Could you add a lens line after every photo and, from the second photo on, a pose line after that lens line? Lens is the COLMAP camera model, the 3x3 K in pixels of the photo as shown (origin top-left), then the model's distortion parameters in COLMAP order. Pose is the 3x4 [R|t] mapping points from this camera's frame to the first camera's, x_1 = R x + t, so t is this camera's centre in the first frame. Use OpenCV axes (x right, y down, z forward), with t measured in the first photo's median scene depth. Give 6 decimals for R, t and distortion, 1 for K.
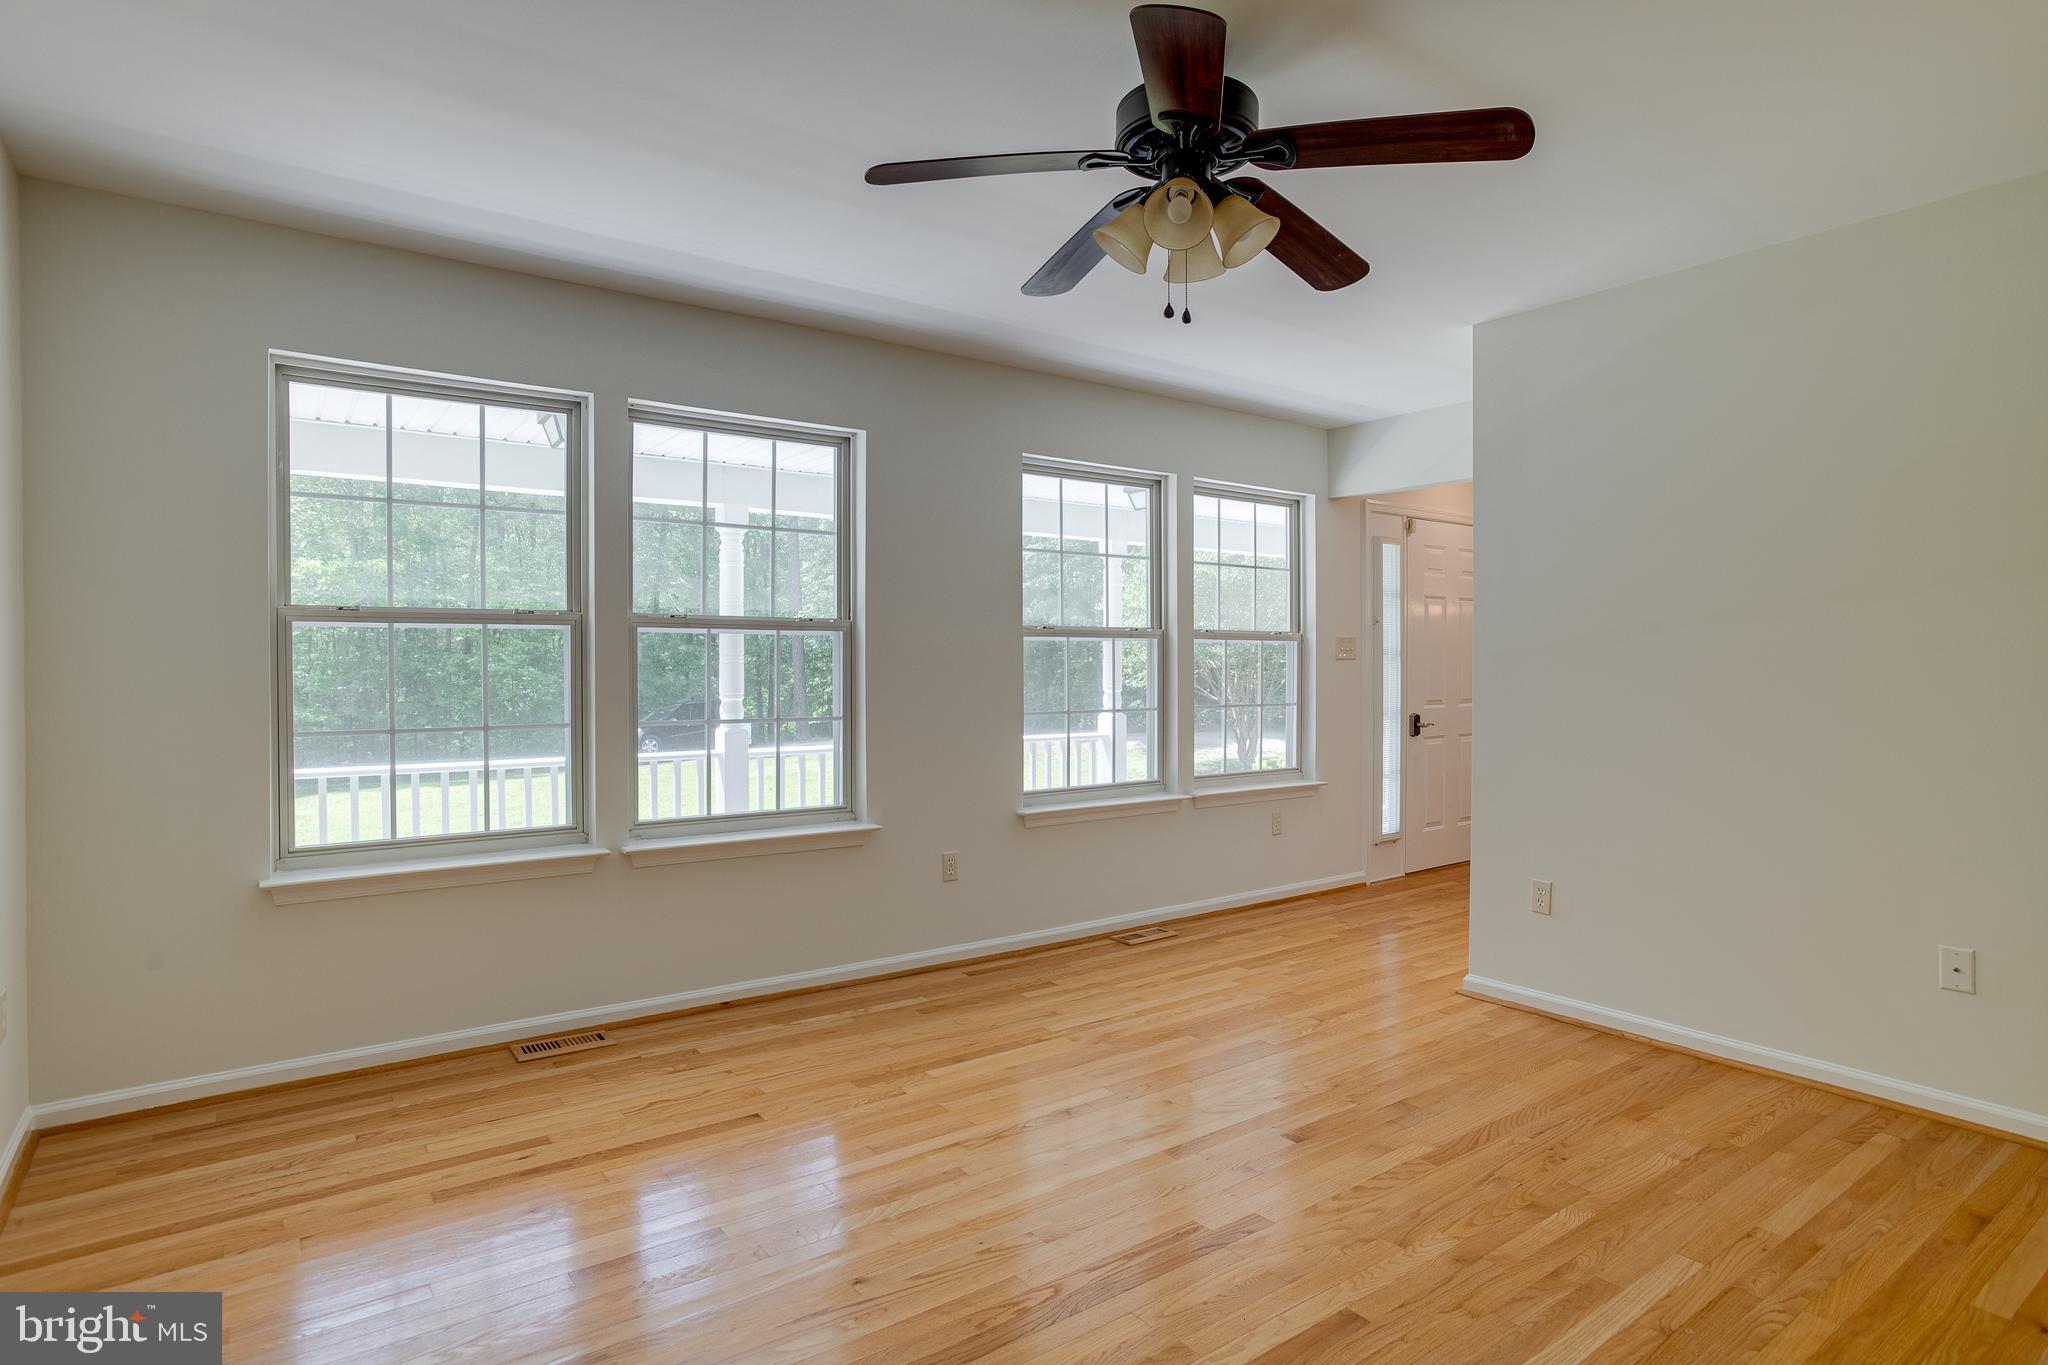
lens RADIAL K [[1081.3, 0, 1012.3], [0, 1081.3, 675.5], [0, 0, 1]] dist [-0.028659, 0.009286]
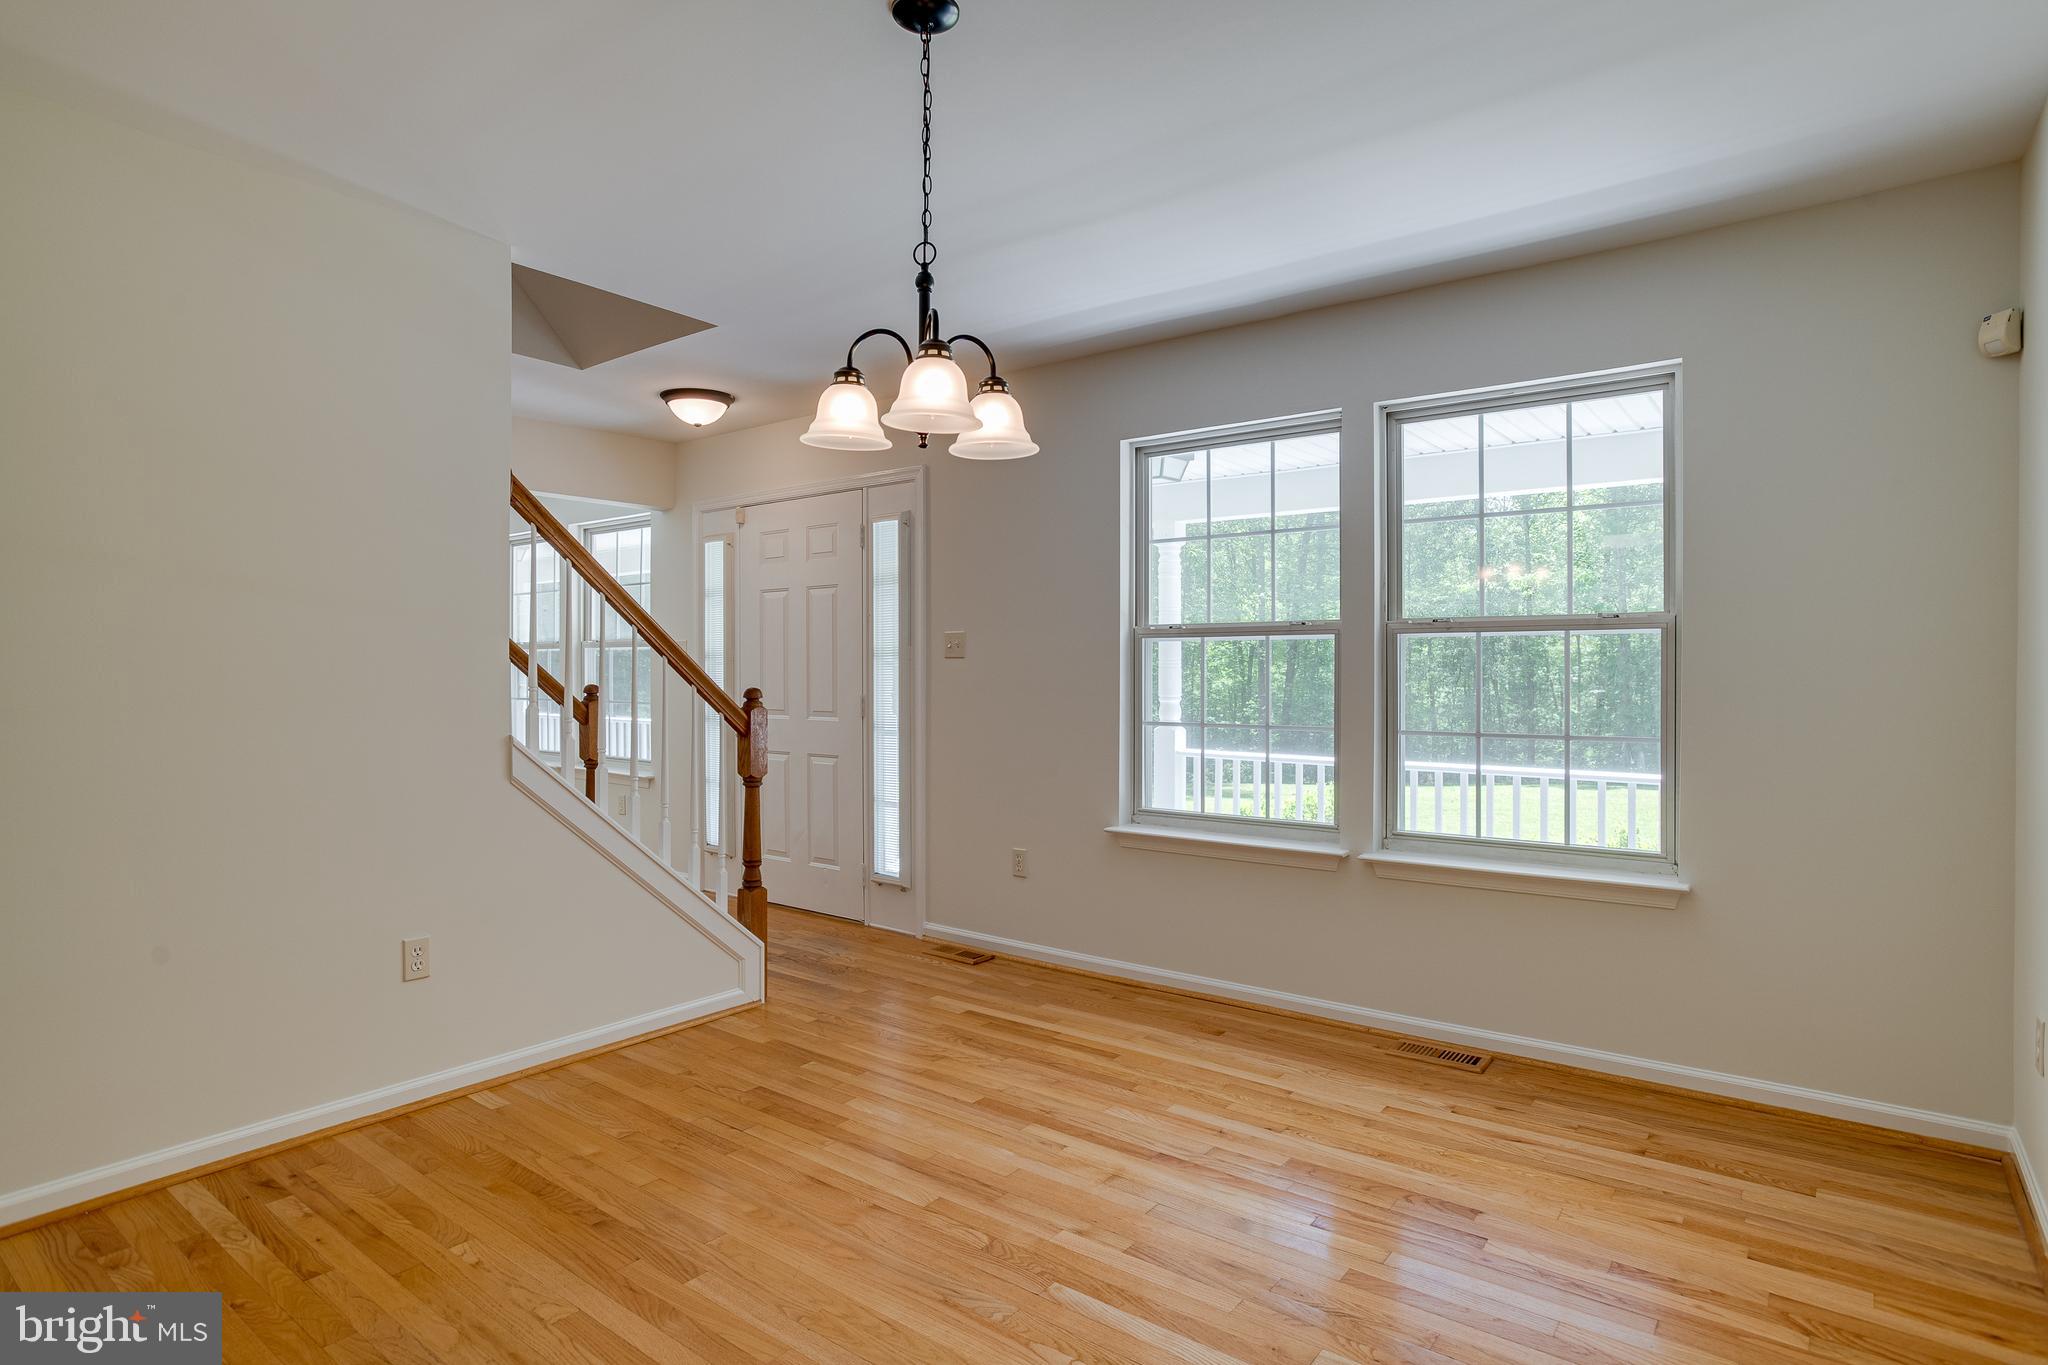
lens RADIAL K [[1113.9, 0, 1008.3], [0, 1113.9, 685.5], [0, 0, 1]] dist [-0.020987, 0.000933]
pose [[0.290144, 0.012963, -0.956895, 0.535980], [-0.011072, 0.999887, 0.010189, -0.003035], [0.956919, 0.007639, 0.290255, 0.379216]]
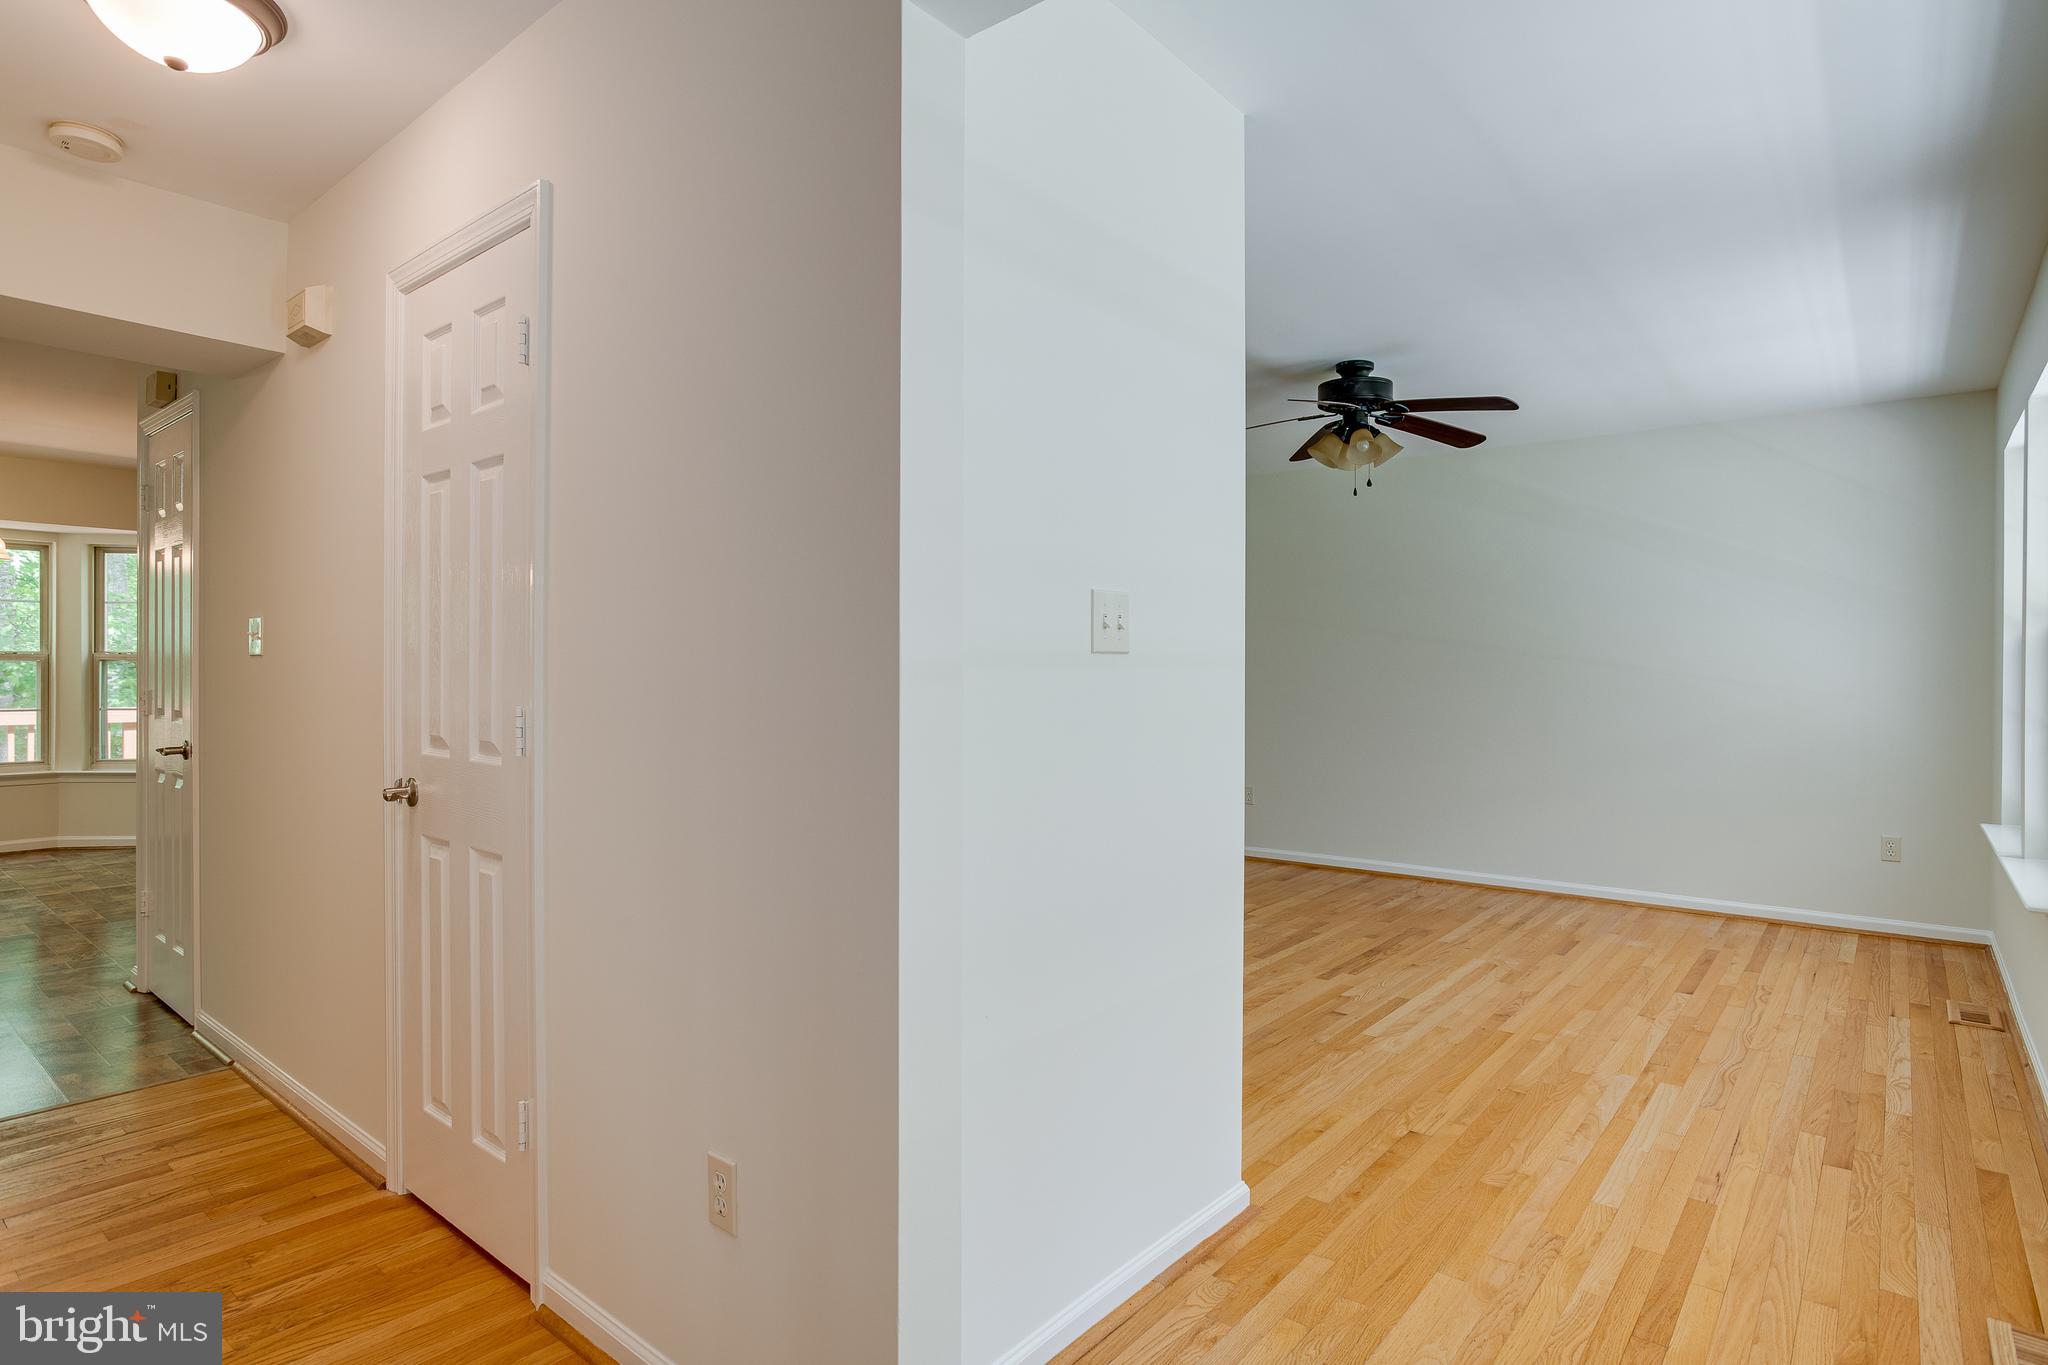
lens RADIAL K [[1081.3, 0, 1021.2], [0, 1081.3, 686.6], [0, 0, 1]] dist [-0.028659, 0.009286]
pose [[-0.966941, 0.005663, -0.254939, 0.180148], [-0.001486, 0.999611, 0.027840, -0.005101], [0.254998, 0.027298, -0.966556, 0.397838]]
